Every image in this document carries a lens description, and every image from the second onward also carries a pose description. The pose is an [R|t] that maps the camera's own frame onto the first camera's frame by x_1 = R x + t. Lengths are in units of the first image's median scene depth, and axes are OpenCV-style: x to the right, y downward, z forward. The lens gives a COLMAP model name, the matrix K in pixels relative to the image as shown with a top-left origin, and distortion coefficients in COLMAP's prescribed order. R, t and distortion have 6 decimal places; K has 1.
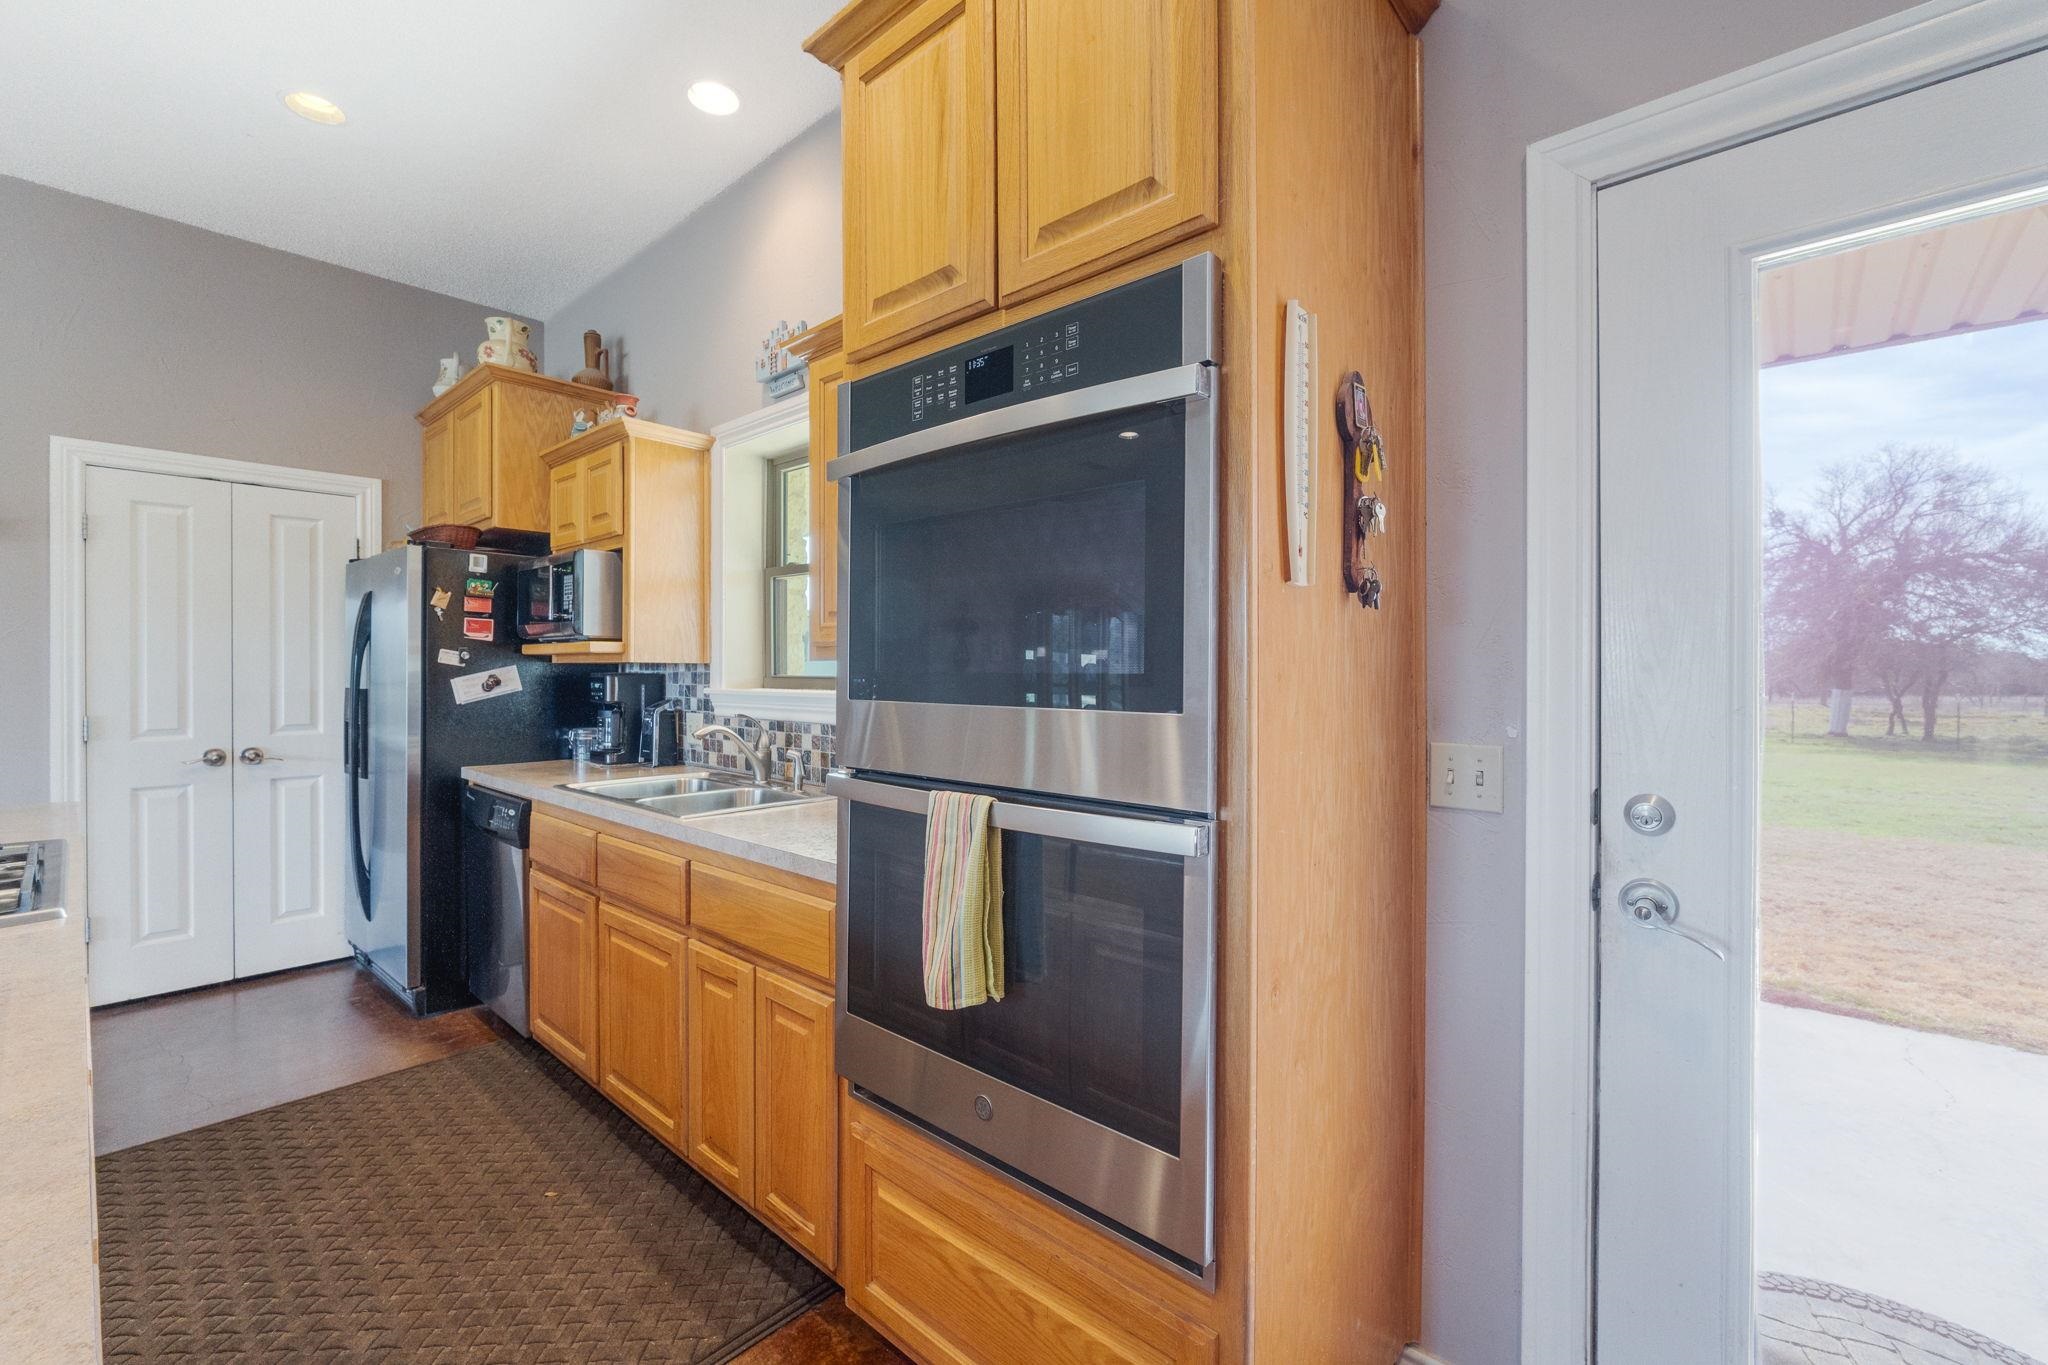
lens RADIAL K [[851.4, 0, 1010.0], [0, 851.4, 661.0], [0, 0, 1]] dist [-0.009777, -0.000571]
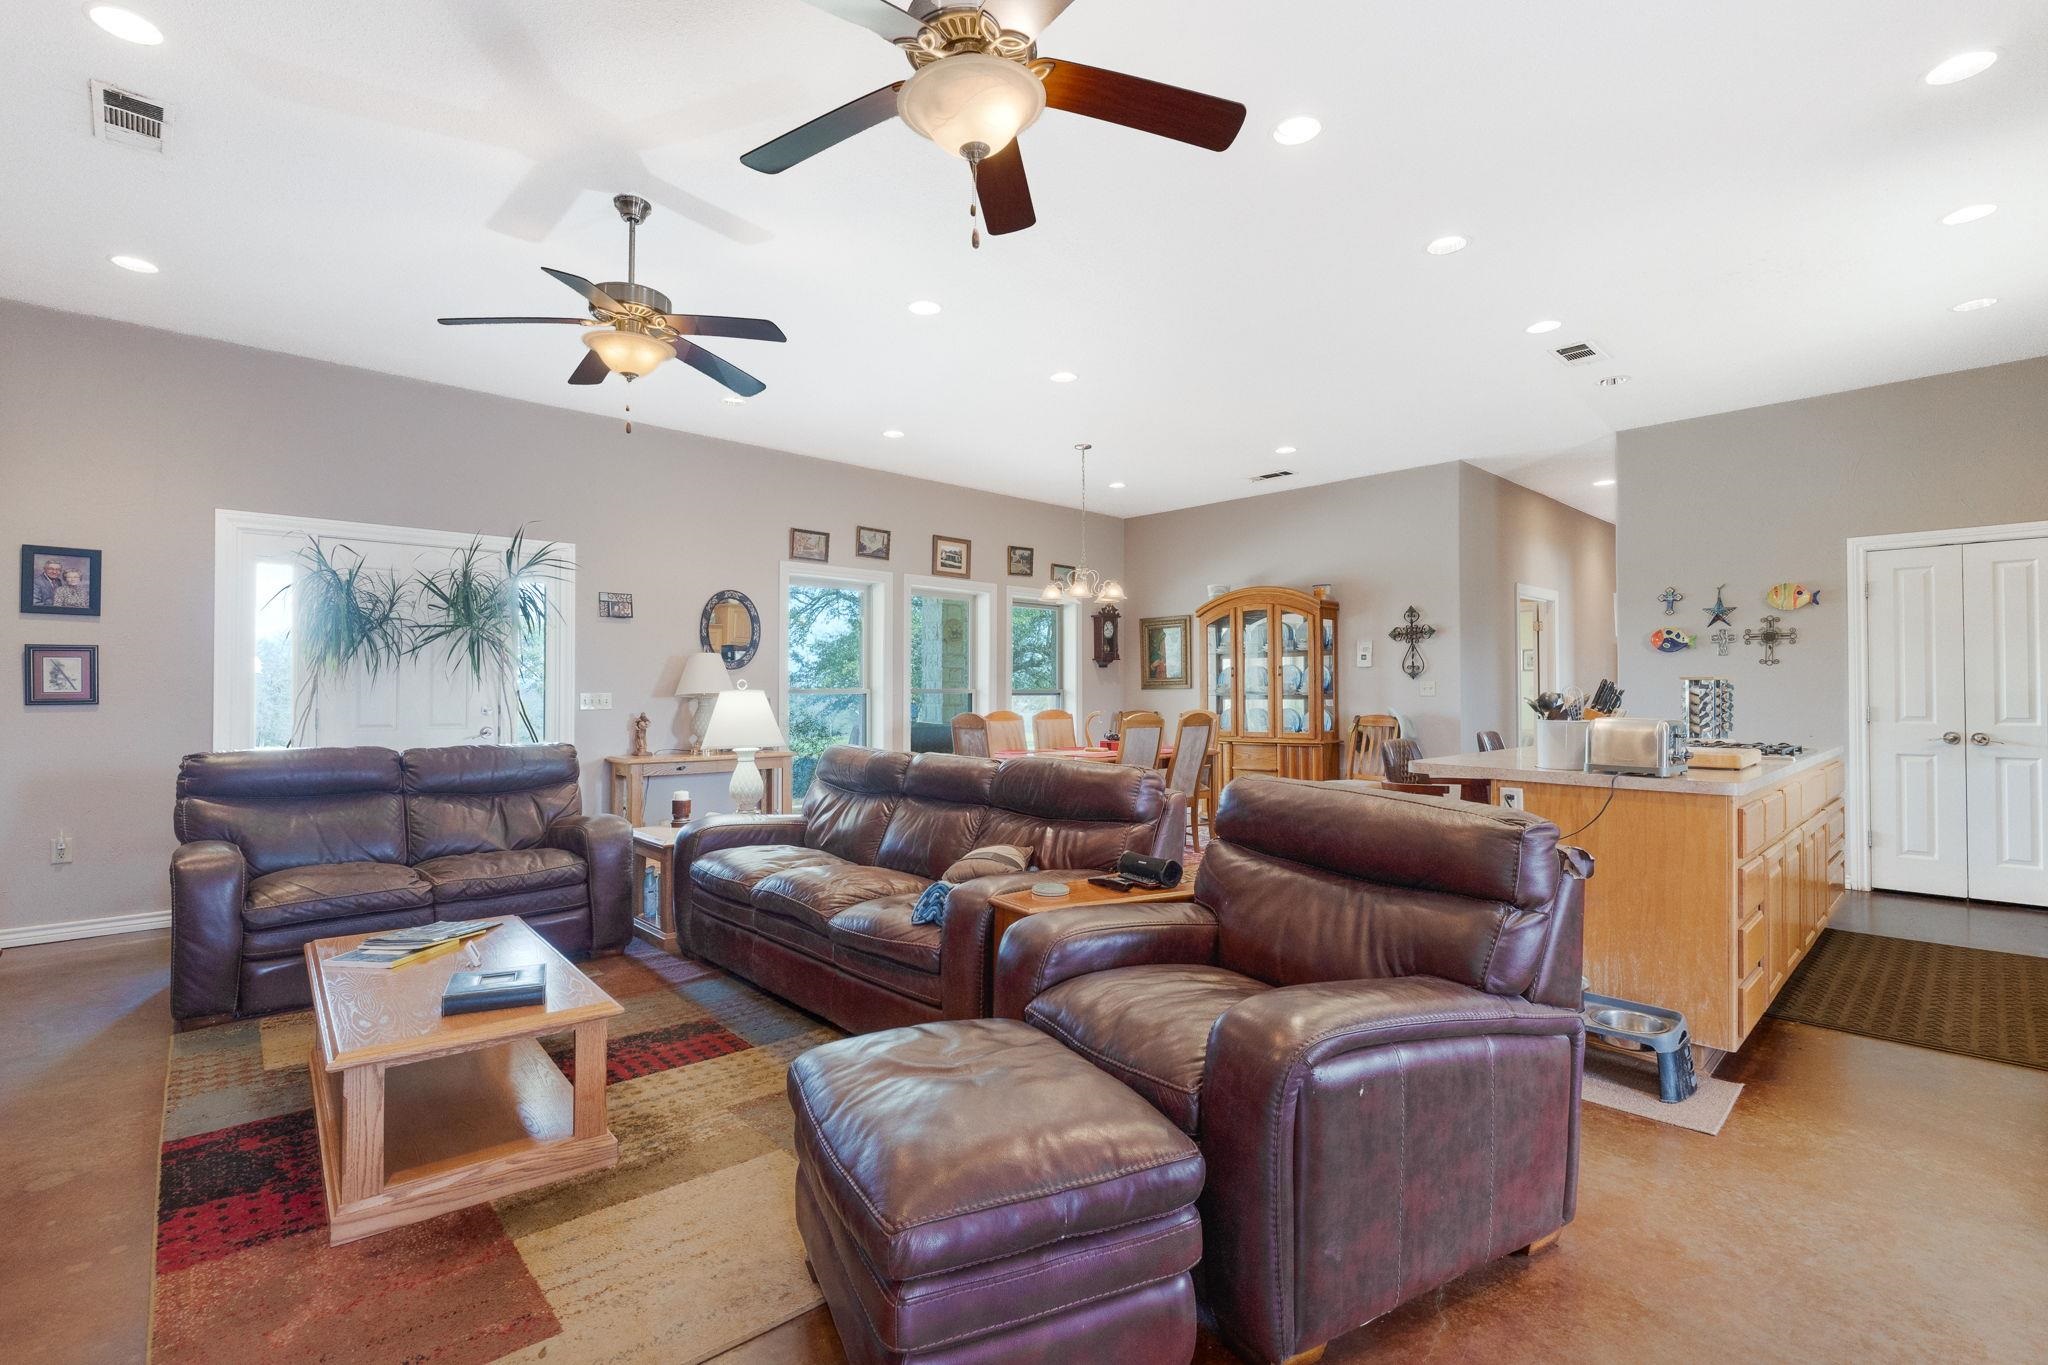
lens RADIAL K [[962.3, 0, 999.2], [0, 962.3, 698.2], [0, 0, 1]] dist [-0.010590, 0.001586]
pose [[-0.075495, 0.001427, -0.997145, 0.934324], [0.008179, 0.999966, 0.000812, 0.038146], [0.997113, -0.008095, -0.075504, -0.576572]]
